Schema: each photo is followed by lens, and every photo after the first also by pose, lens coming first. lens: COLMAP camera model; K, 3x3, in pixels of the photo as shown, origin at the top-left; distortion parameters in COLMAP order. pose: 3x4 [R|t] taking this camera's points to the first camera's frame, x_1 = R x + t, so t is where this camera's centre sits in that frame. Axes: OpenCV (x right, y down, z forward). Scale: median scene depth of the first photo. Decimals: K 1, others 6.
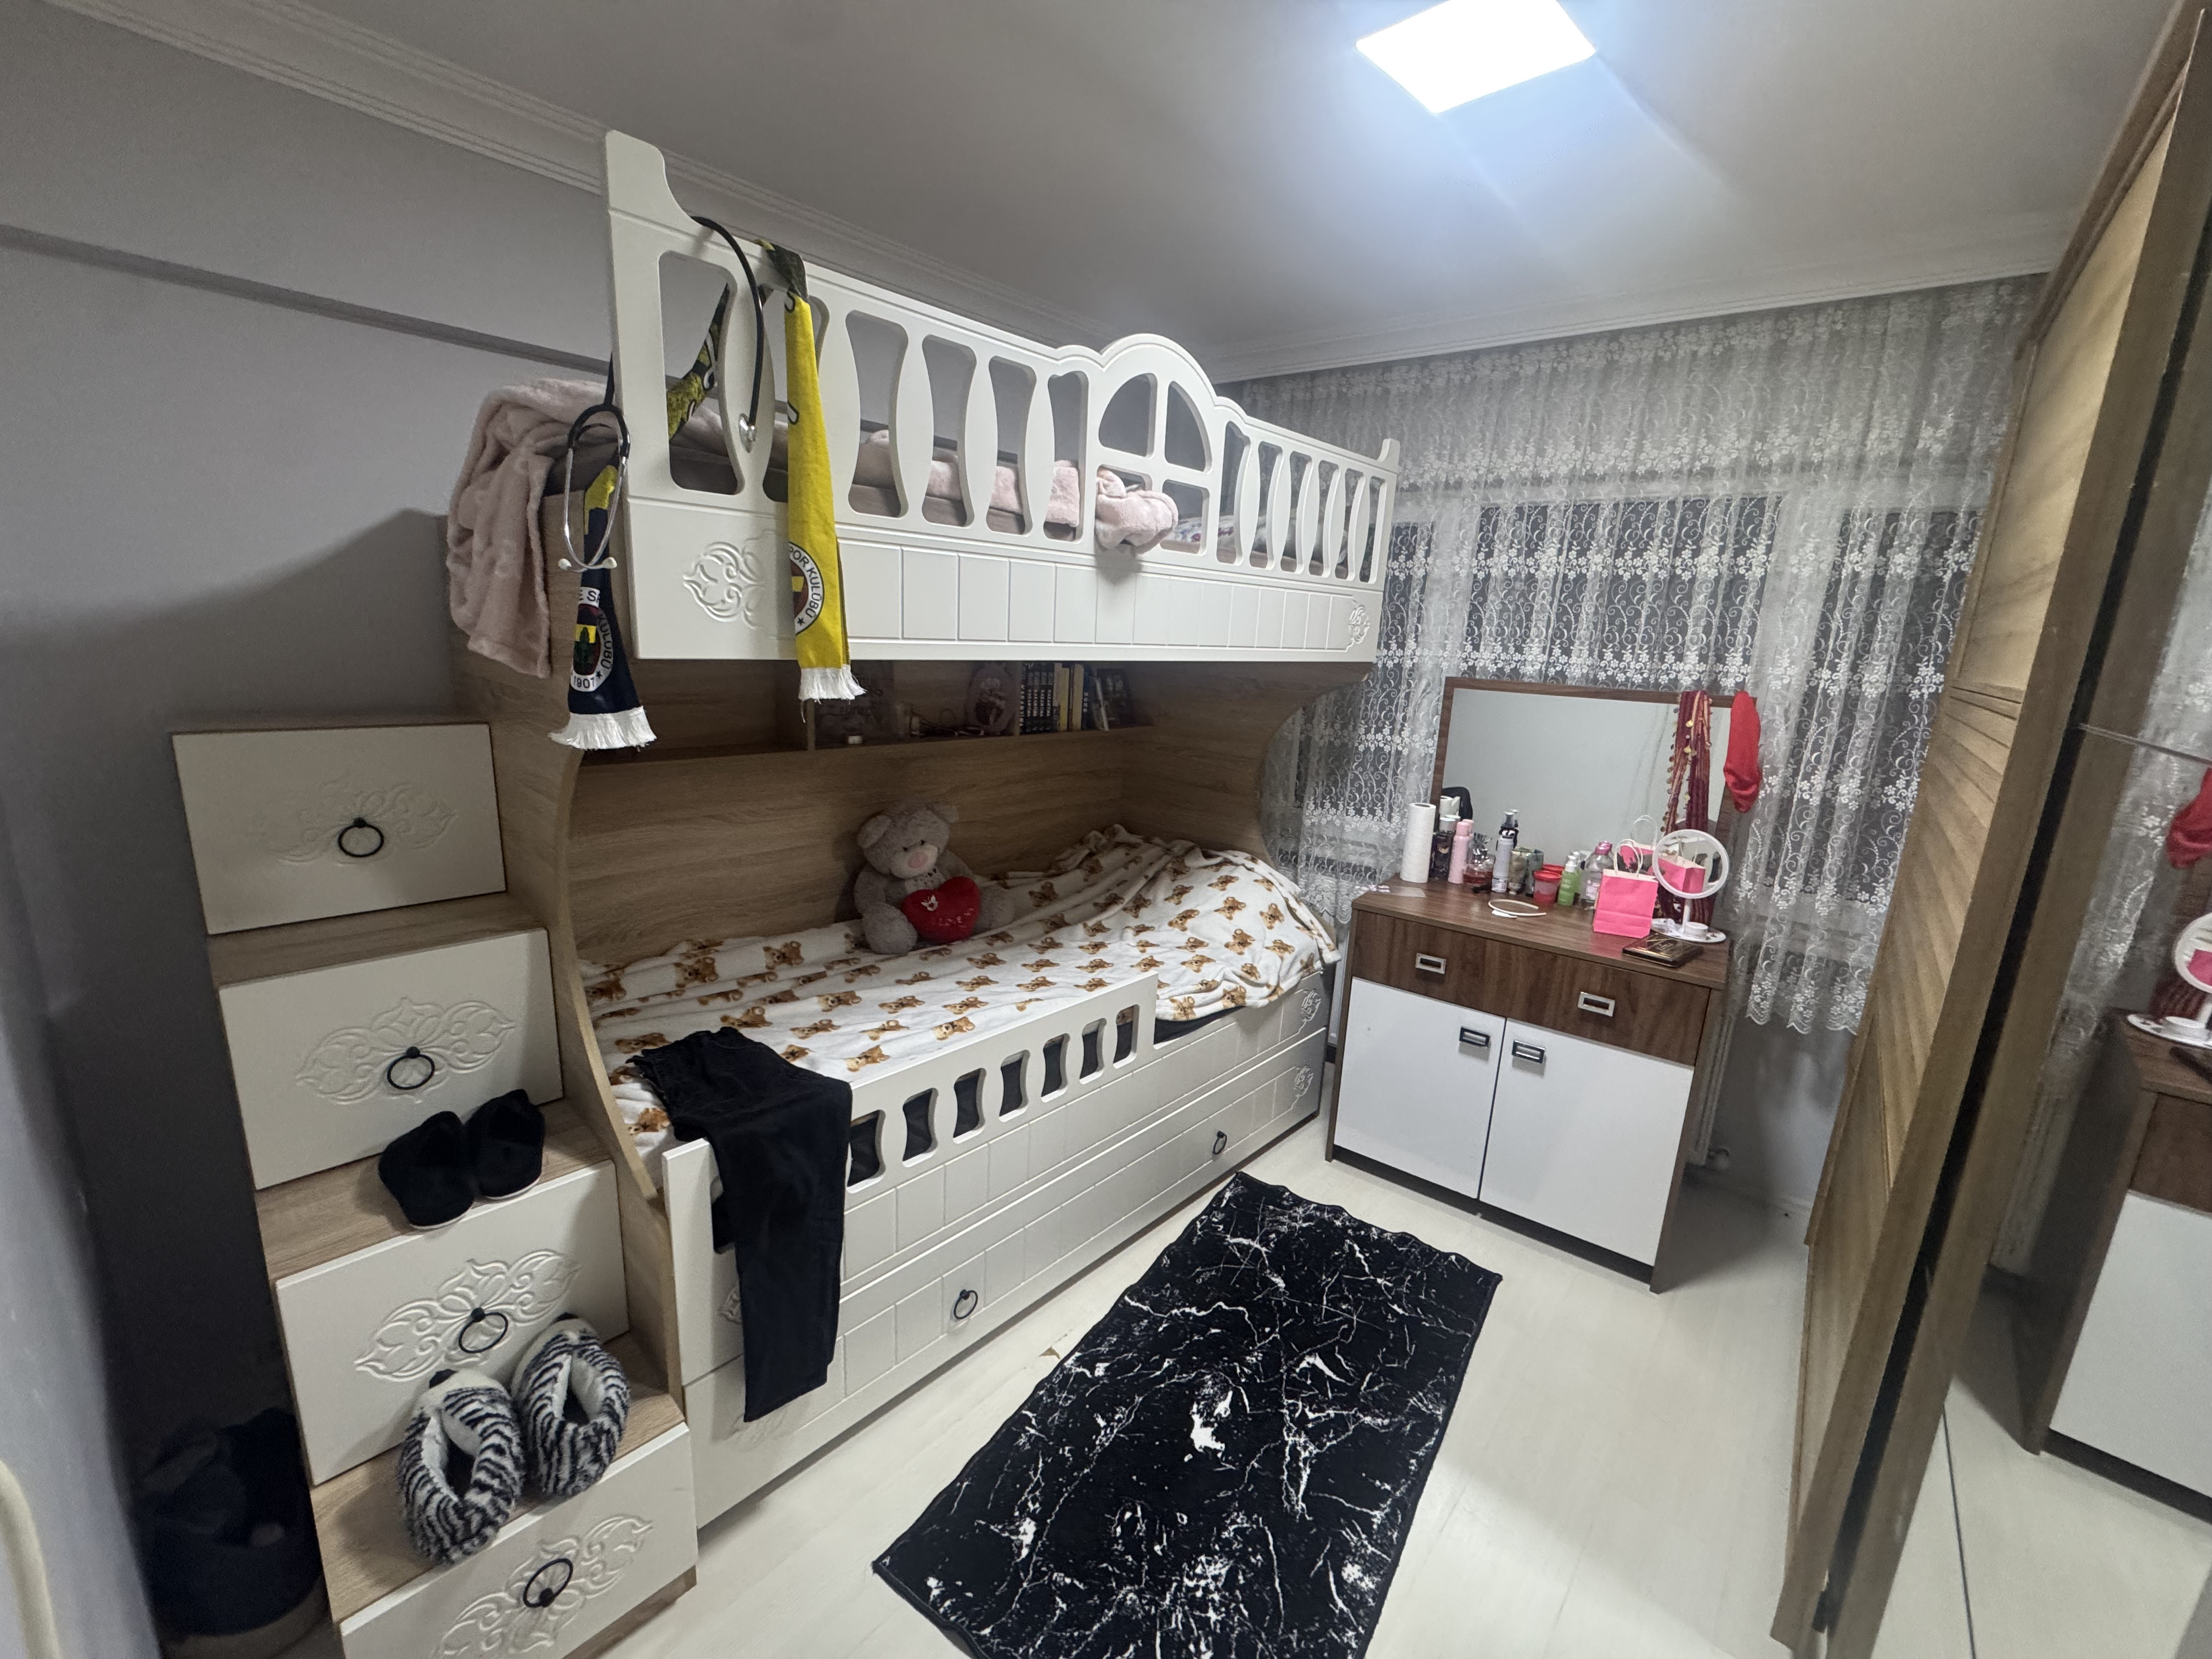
lens RADIAL K [[886.3, 0, 1104.6], [0, 886.3, 830.7], [0, 0, 1]] dist [-0.005734, 0.000623]
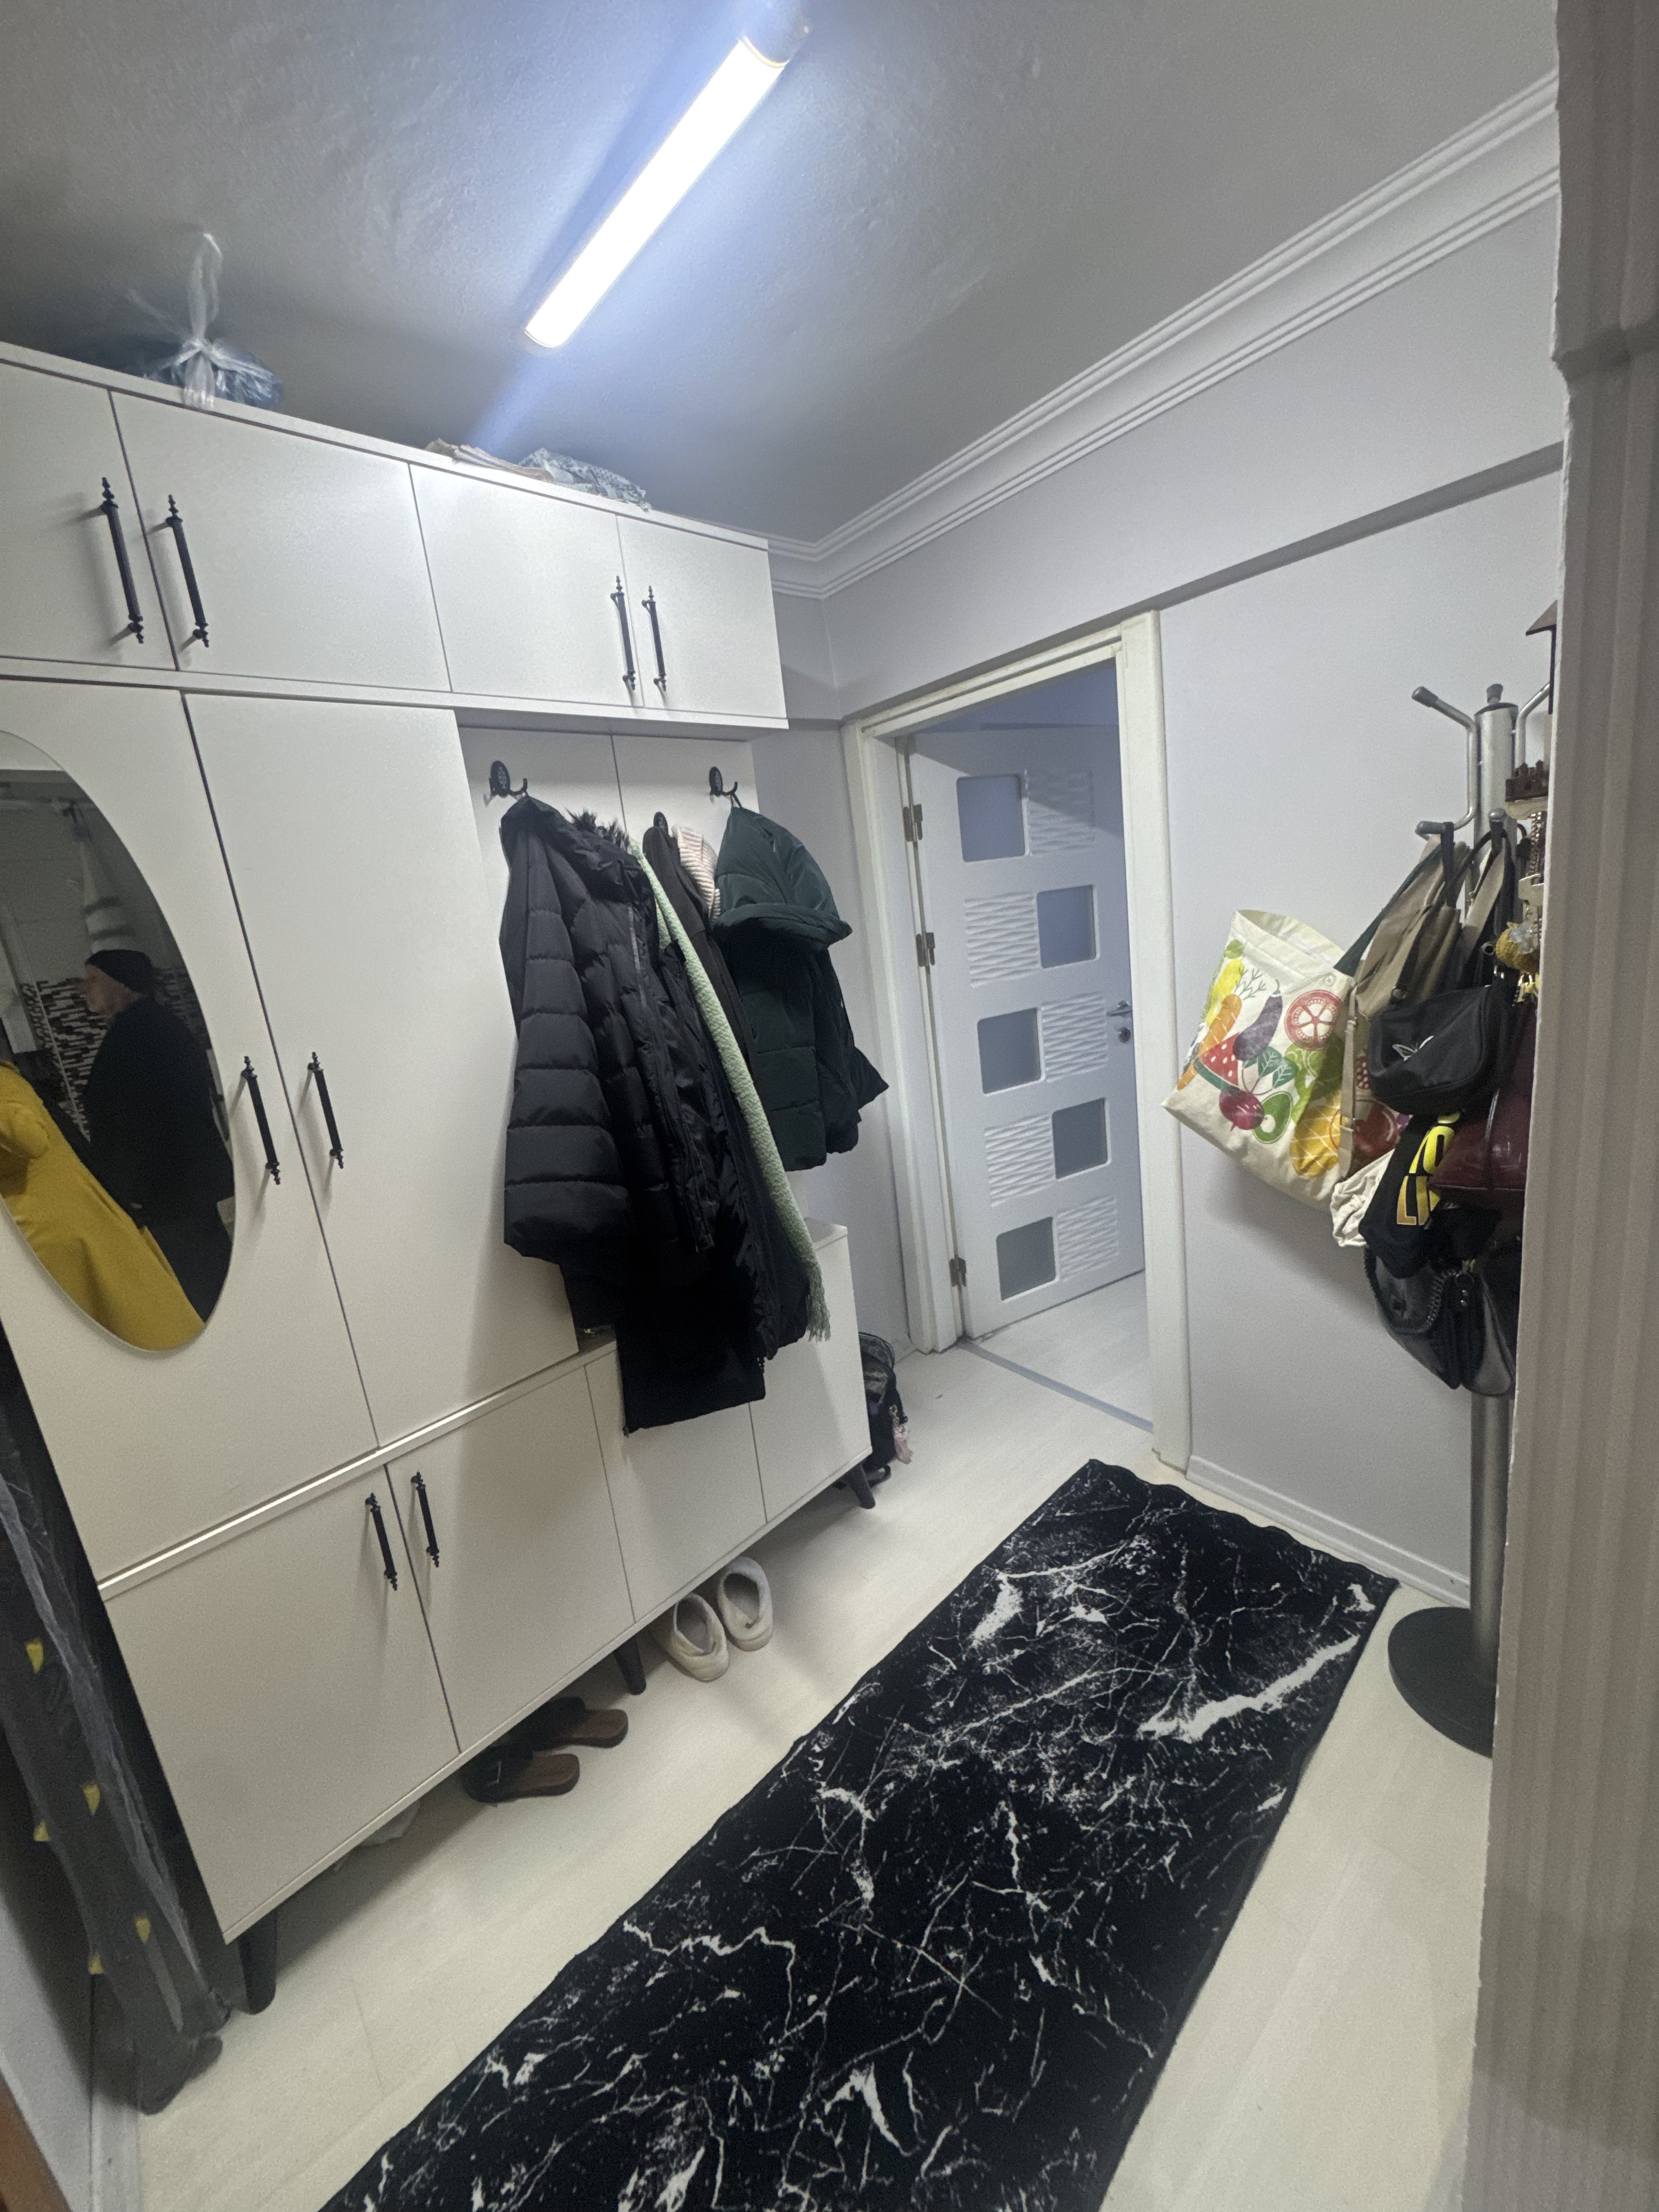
lens RADIAL K [[886.3, 0, 837.2], [0, 886.3, 1094.2], [0, 0, 1]] dist [-0.005734, 0.000623]
pose [[0.969234, -0.108040, -0.221161, 0.452829], [0.108707, 0.994031, -0.009192, -0.077804], [0.220834, -0.015132, 0.975194, 0.441195]]
